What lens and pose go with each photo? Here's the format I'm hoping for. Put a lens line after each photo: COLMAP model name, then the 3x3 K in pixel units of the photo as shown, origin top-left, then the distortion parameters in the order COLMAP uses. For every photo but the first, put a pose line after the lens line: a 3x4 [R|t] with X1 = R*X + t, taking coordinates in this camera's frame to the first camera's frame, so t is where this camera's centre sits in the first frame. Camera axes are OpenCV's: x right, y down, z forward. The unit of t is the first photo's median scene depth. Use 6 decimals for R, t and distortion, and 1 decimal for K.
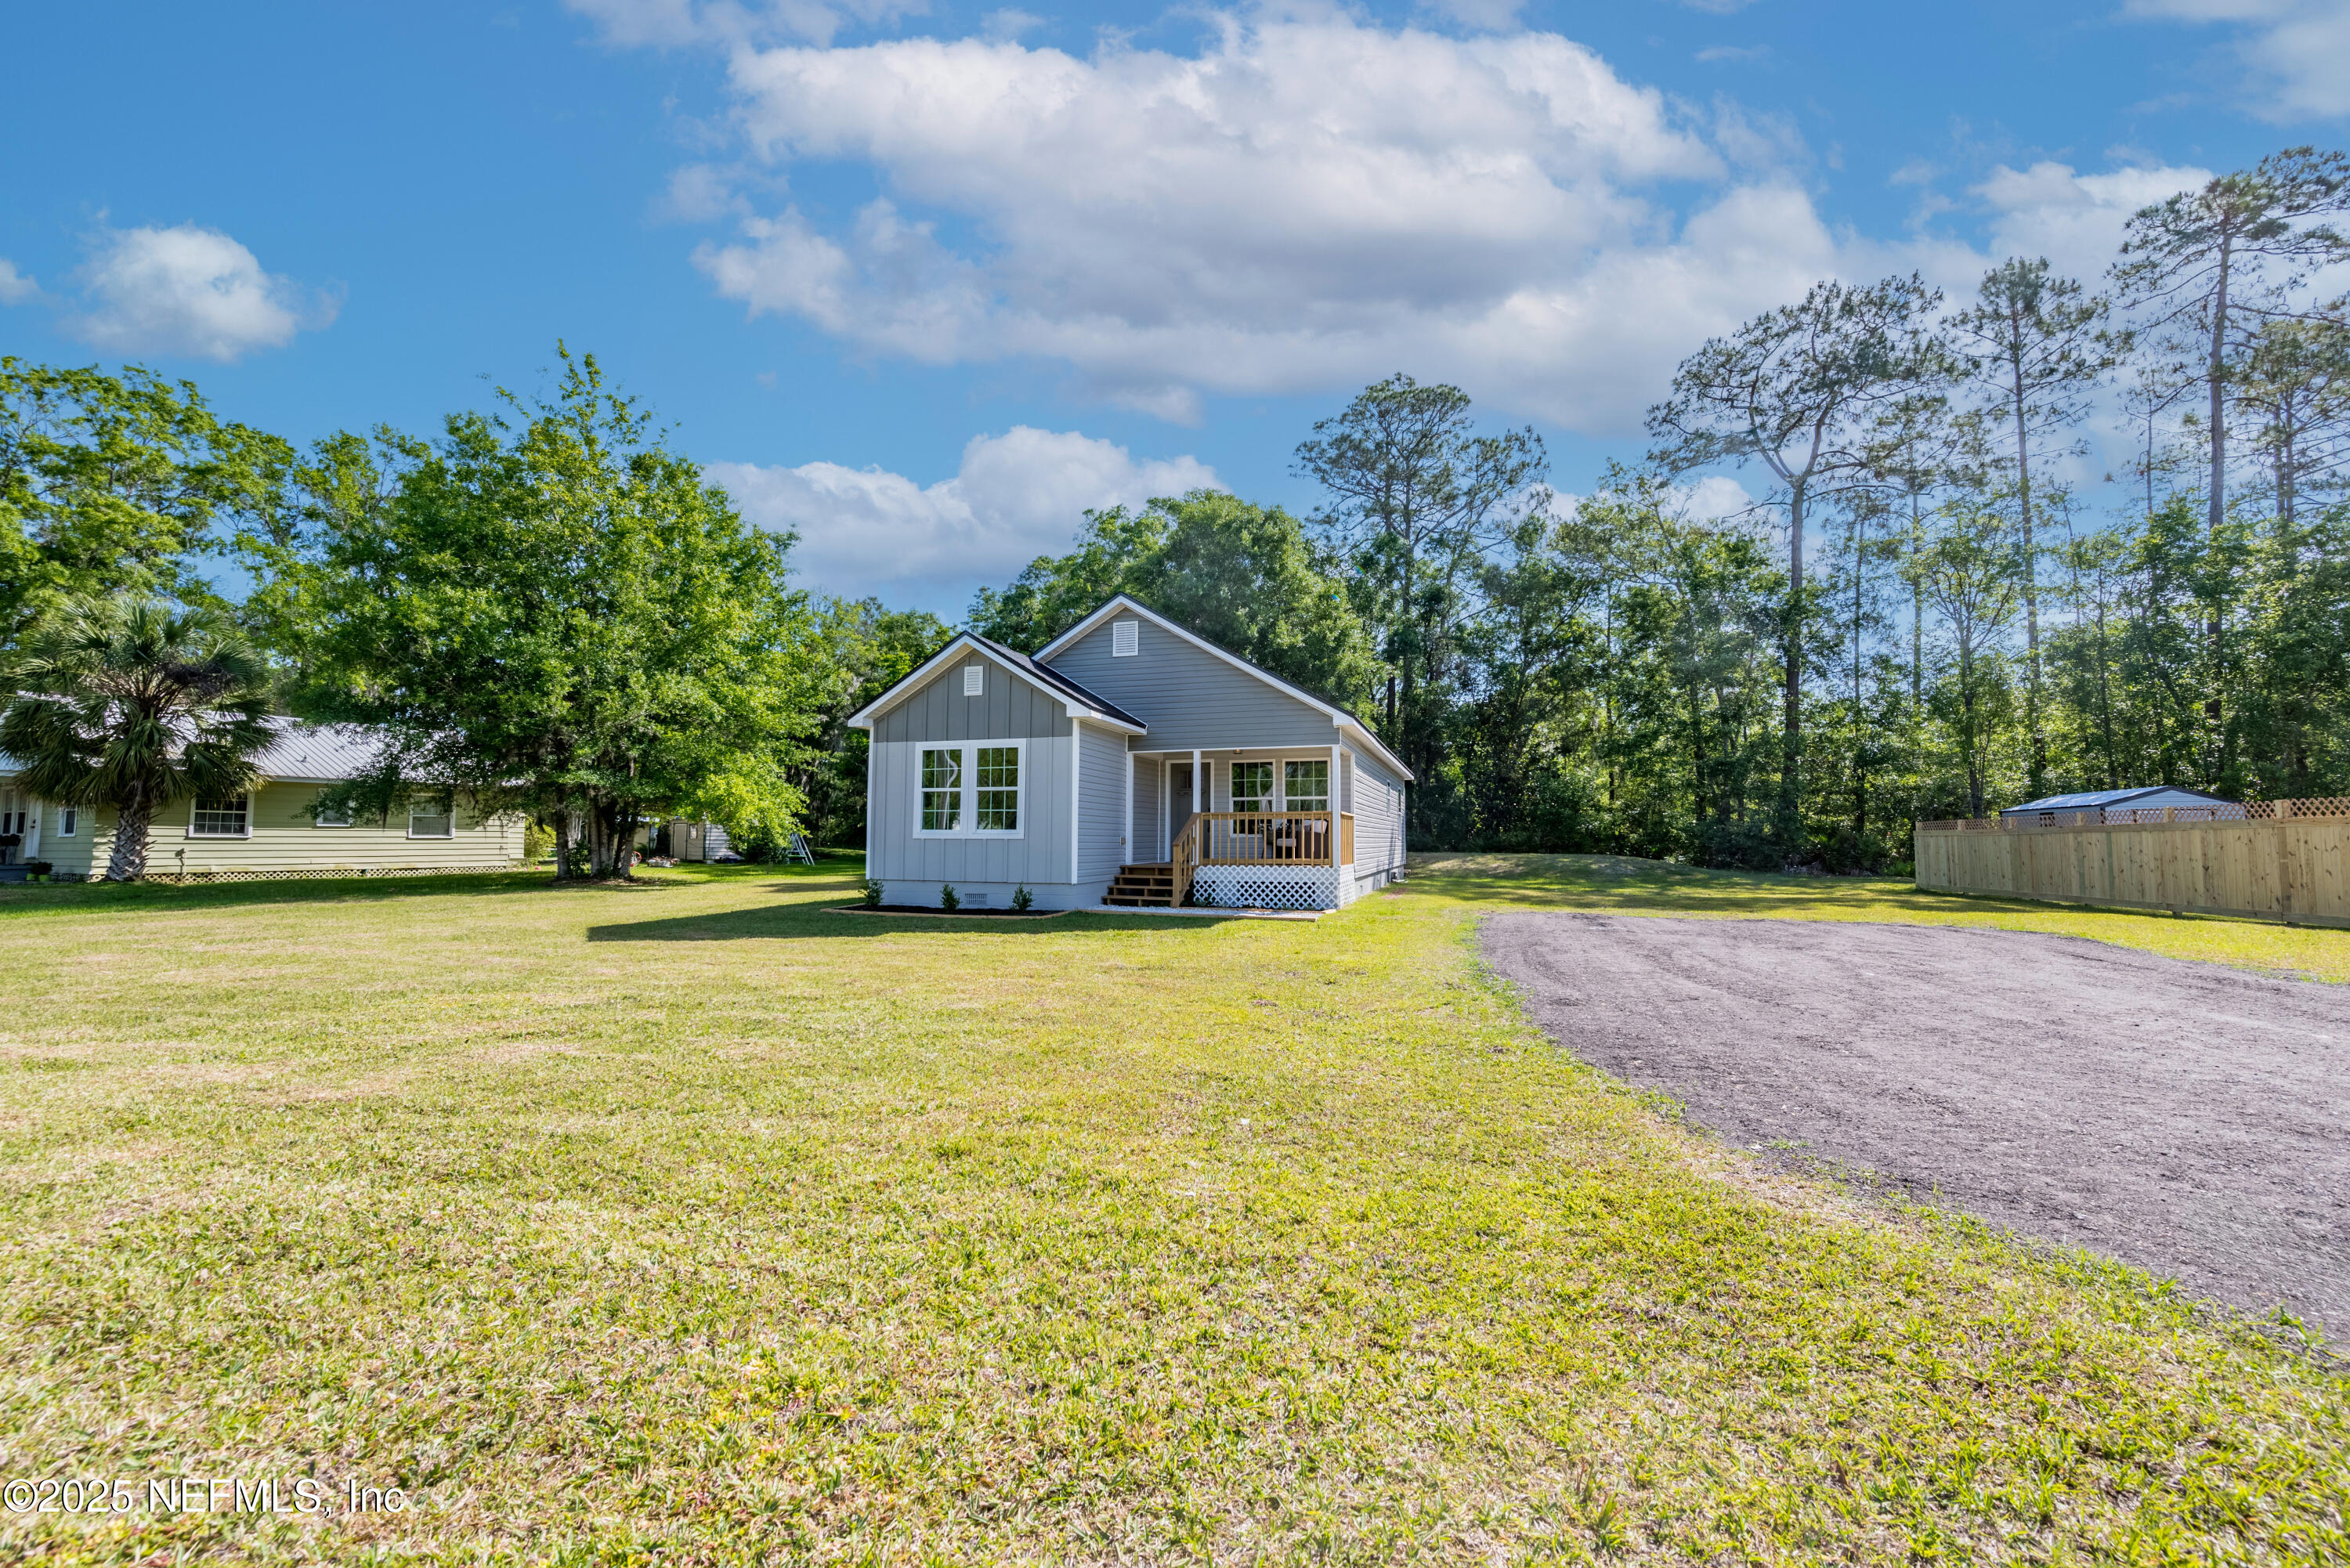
lens RADIAL K [[934.4, 0, 1182.5], [0, 934.4, 783.7], [0, 0, 1]] dist [-0.001772, -0.000111]
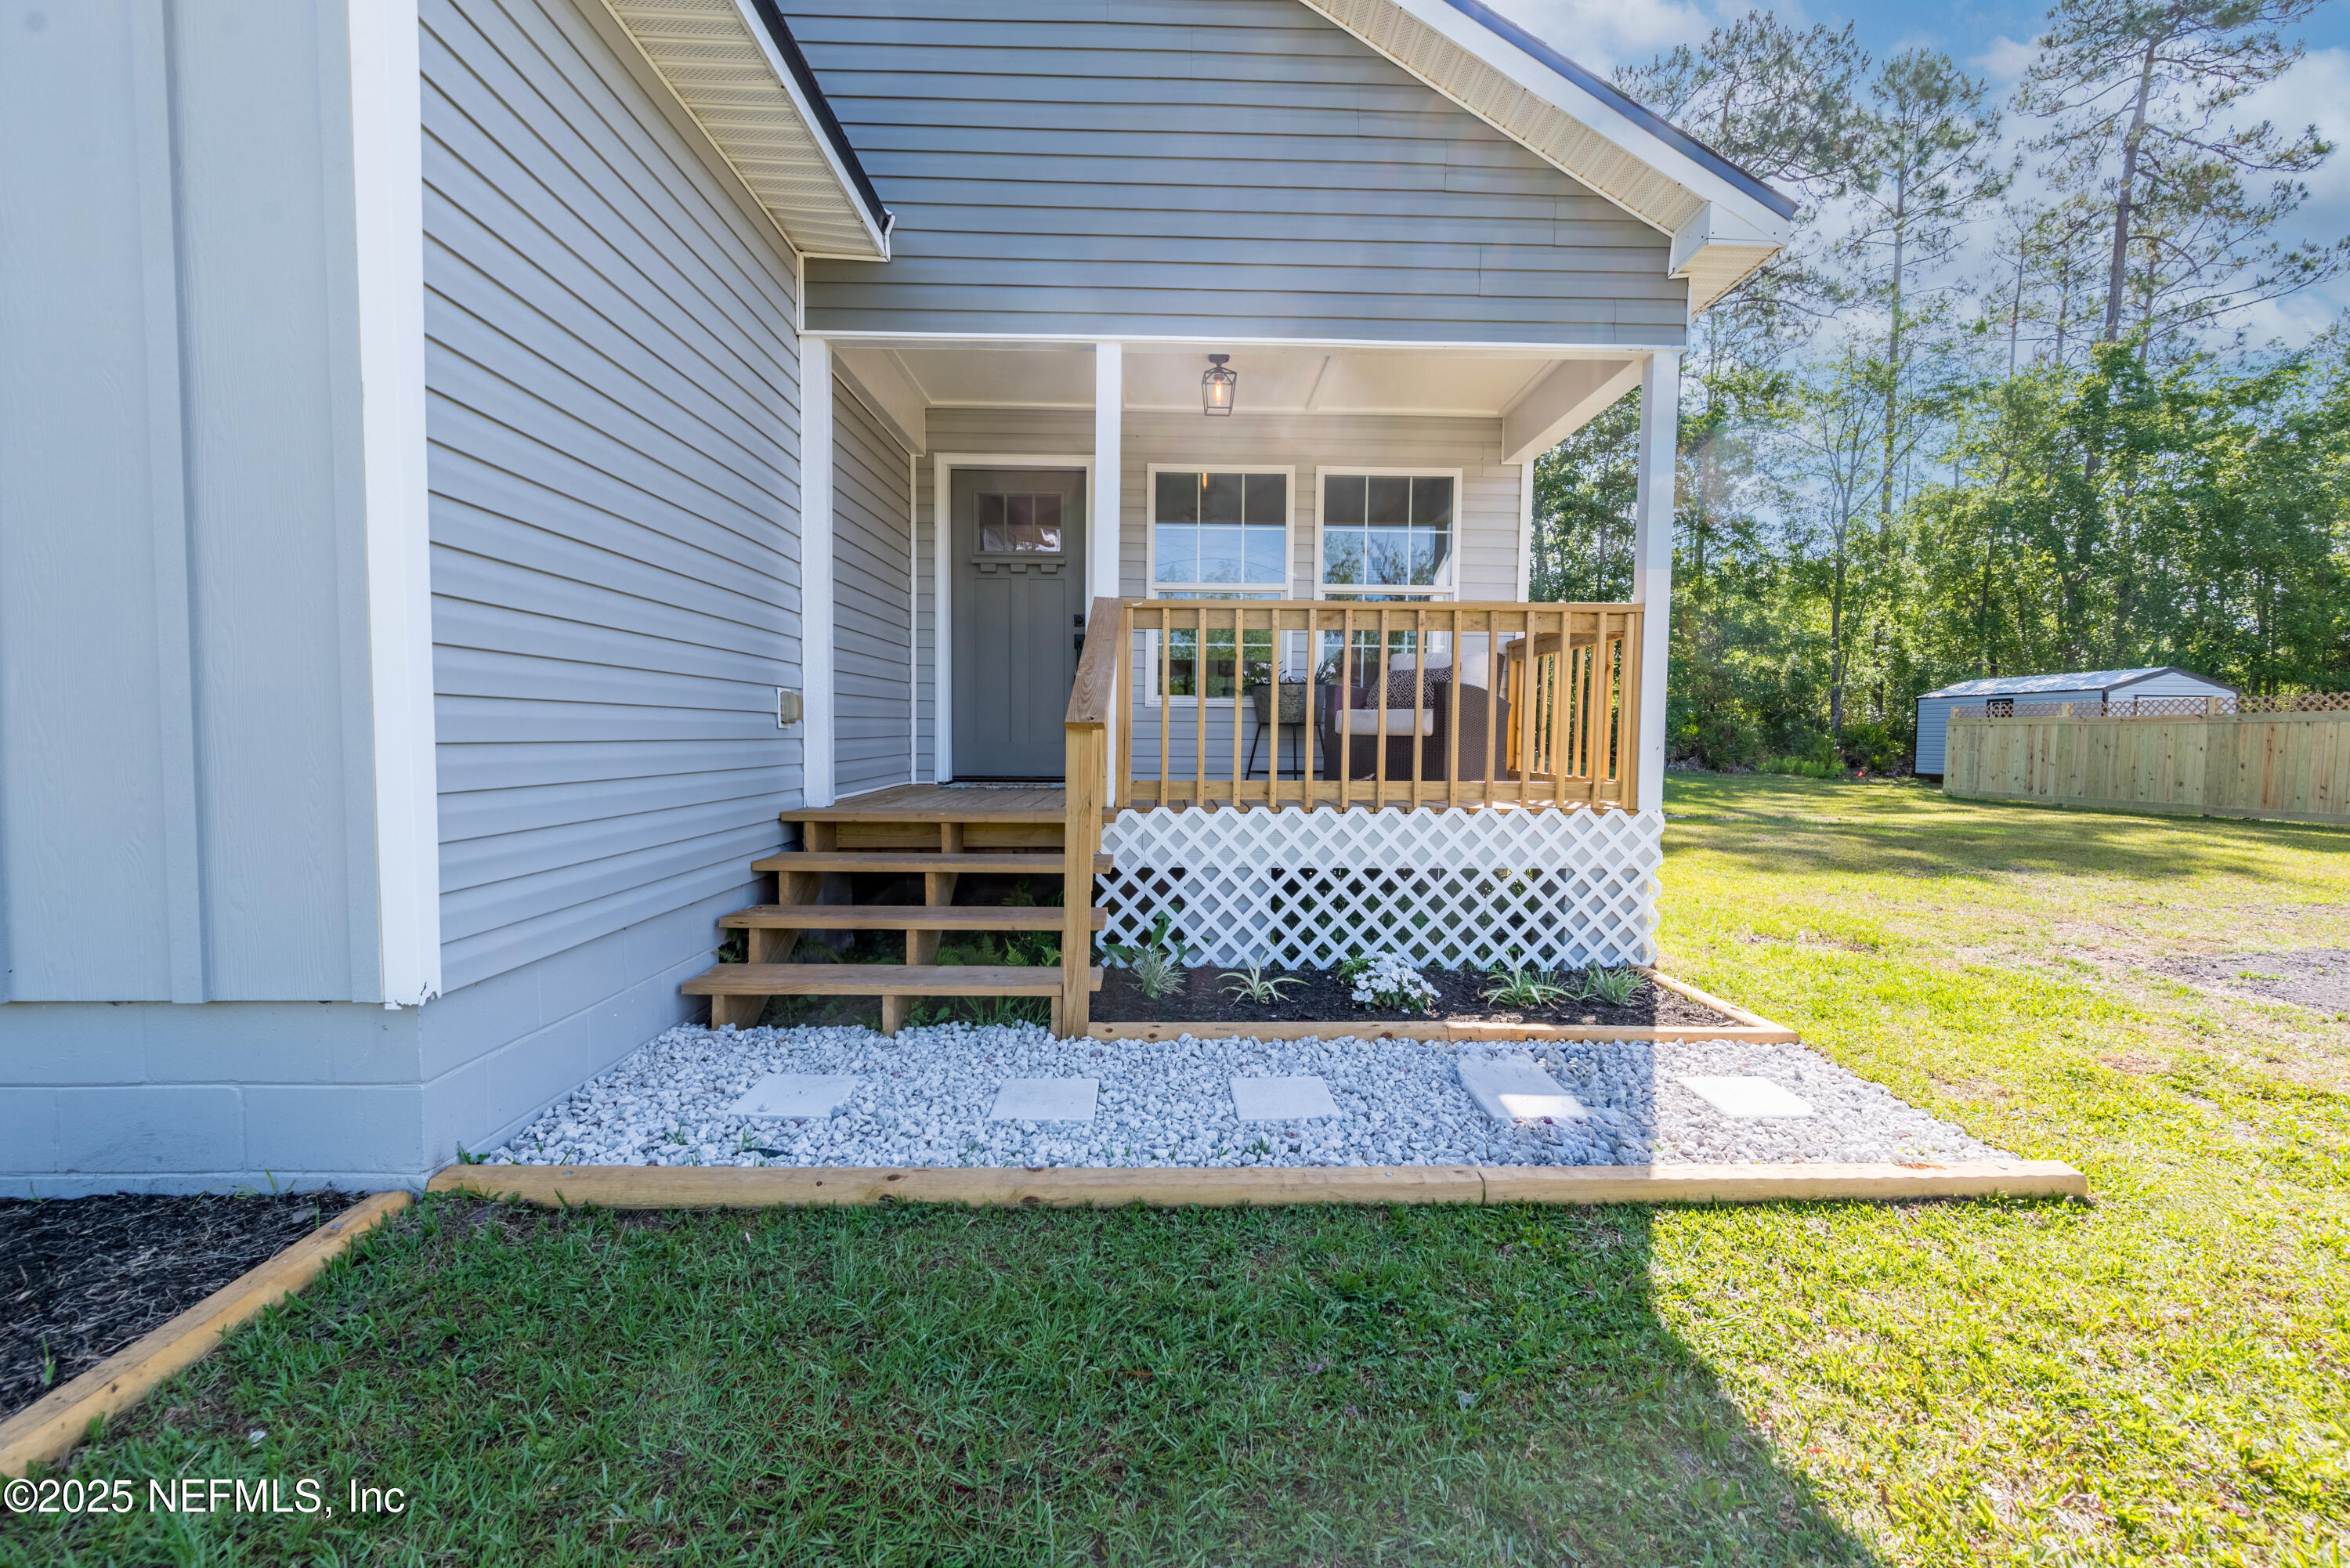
lens RADIAL K [[929.4, 0, 1184.6], [0, 929.4, 780.5], [0, 0, 1]] dist [-0.002151, 0.000606]
pose [[0.944099, -0.010748, 0.329486, -0.044701], [-0.027671, 0.993357, 0.111693, 0.047625], [-0.328498, -0.114566, 0.937531, 0.702066]]
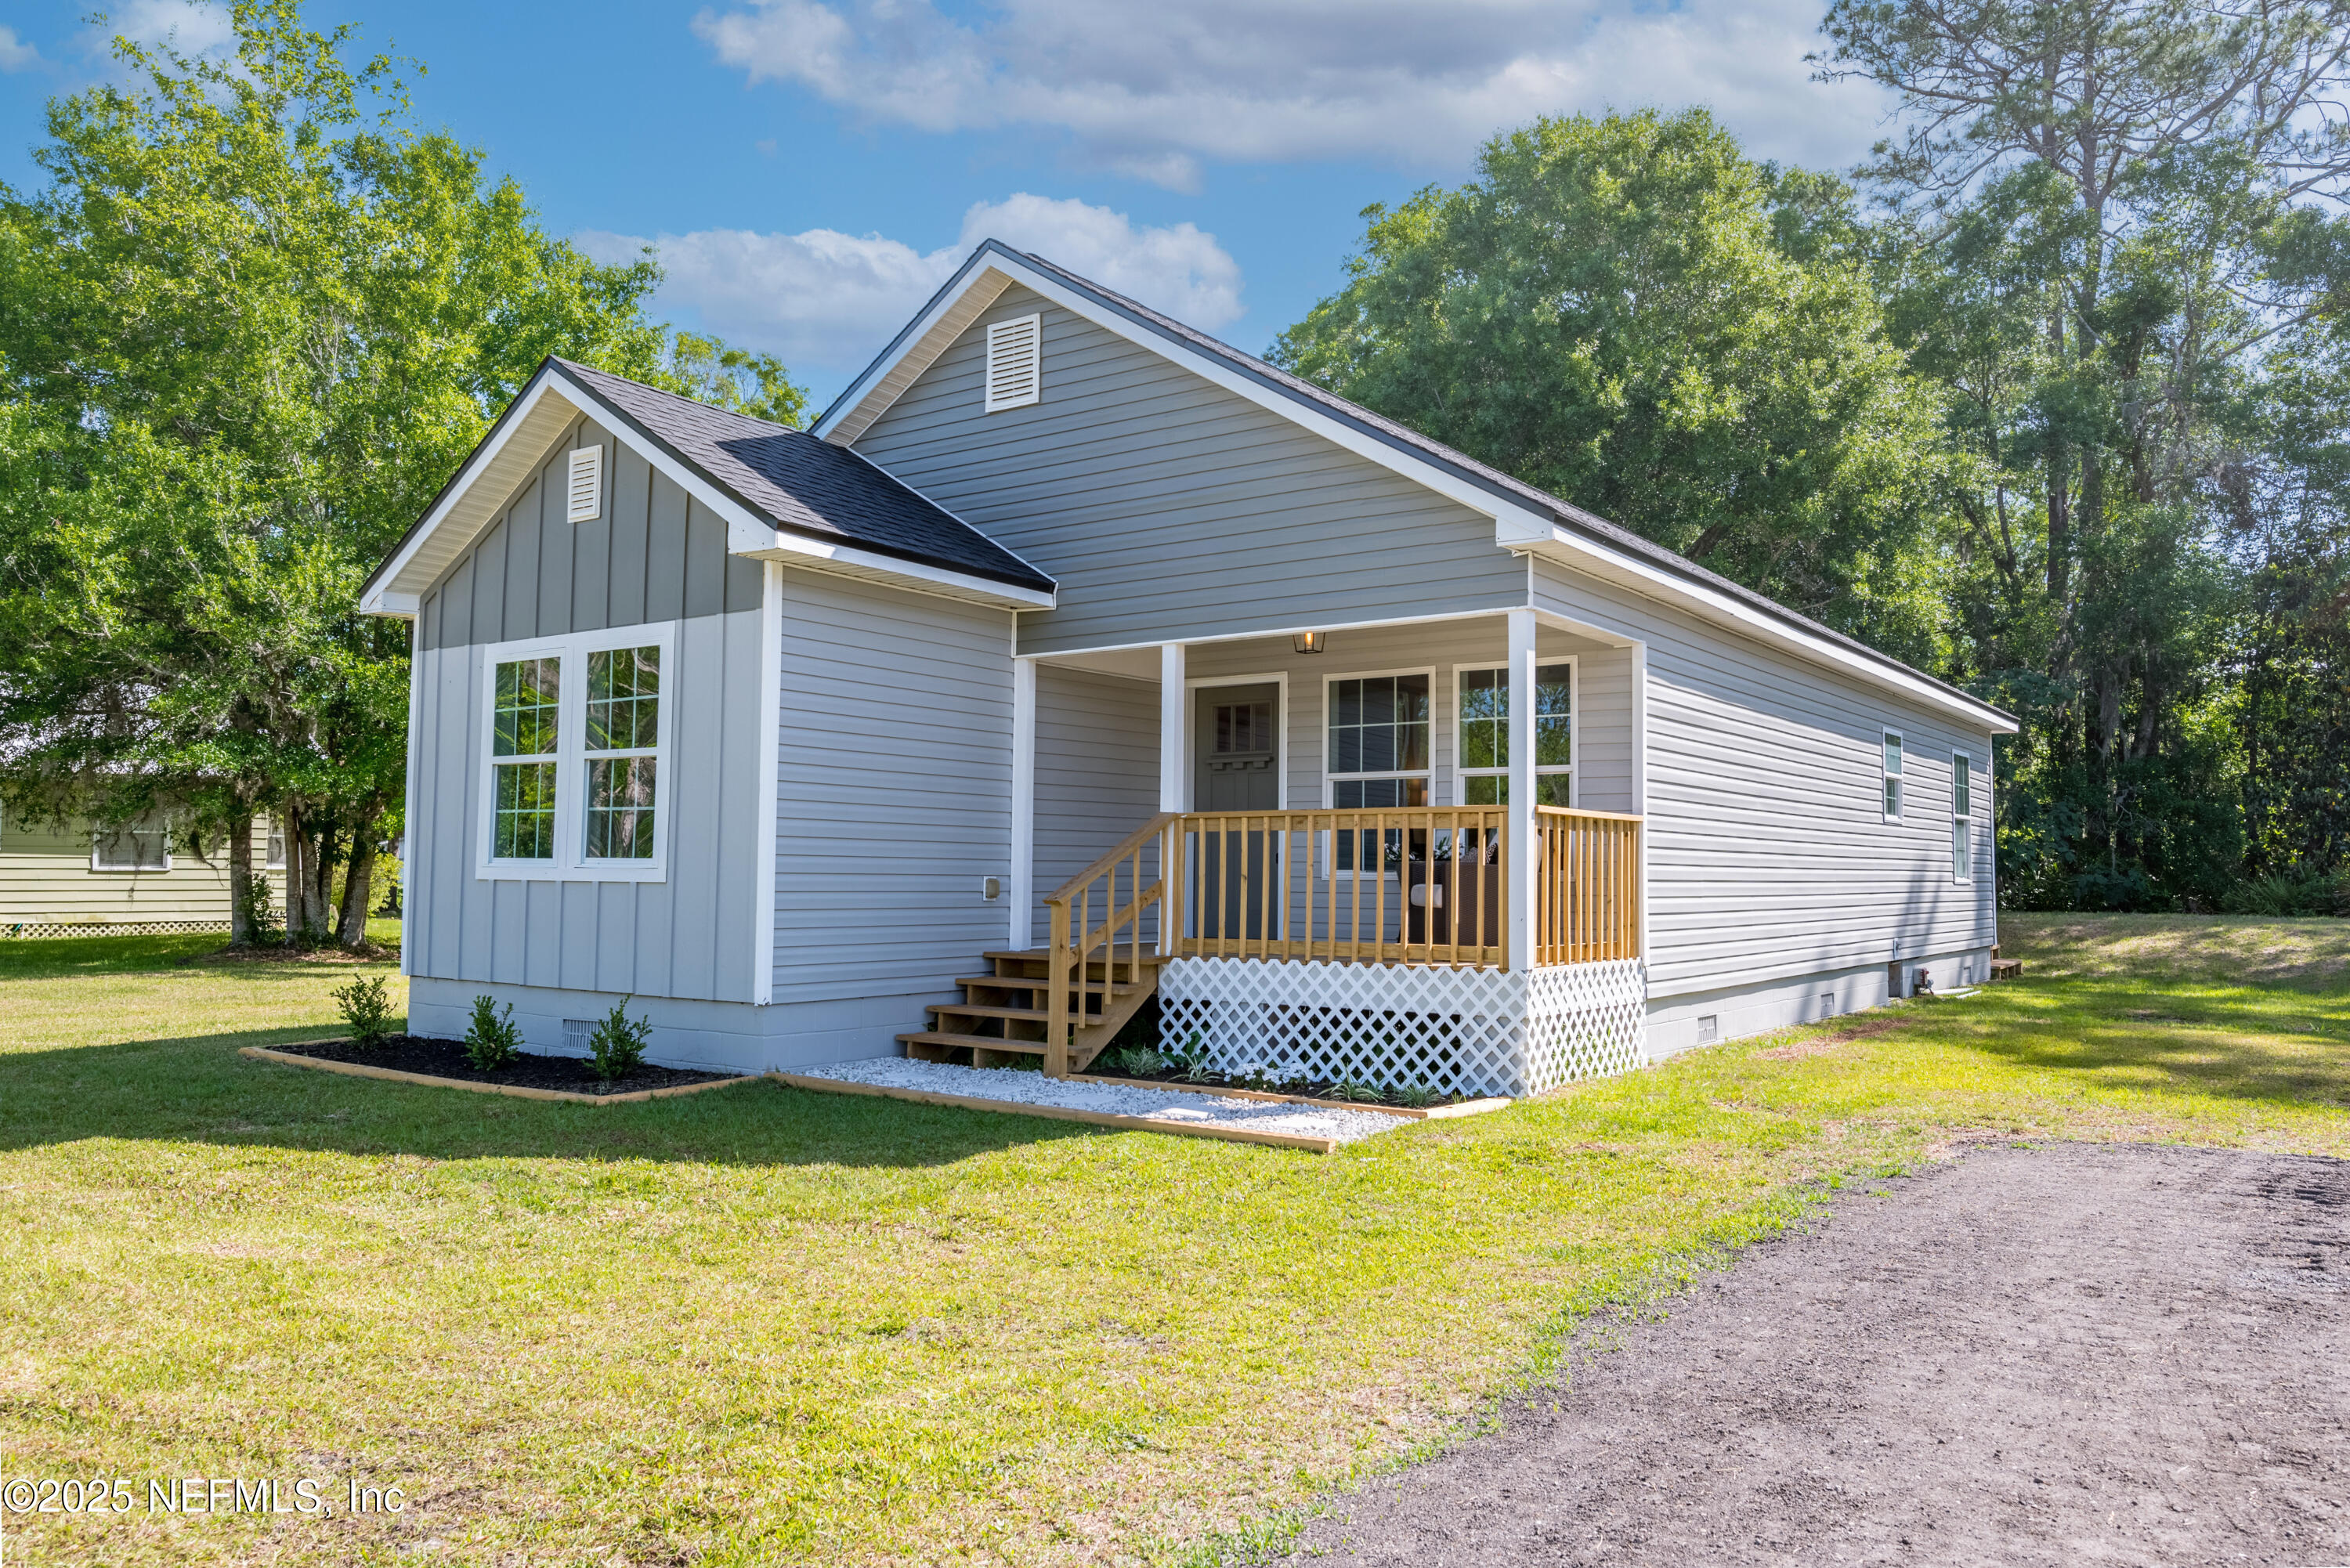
lens RADIAL K [[1670.3, 0, 1216.2], [0, 1670.3, 769.2], [0, 0, 1]] dist [0.007052, 0.007361]
pose [[0.954334, -0.015112, -0.298360, 0.213347], [0.014460, 0.999886, -0.004392, 0.015867], [0.298393, -0.000123, 0.954443, 0.351801]]
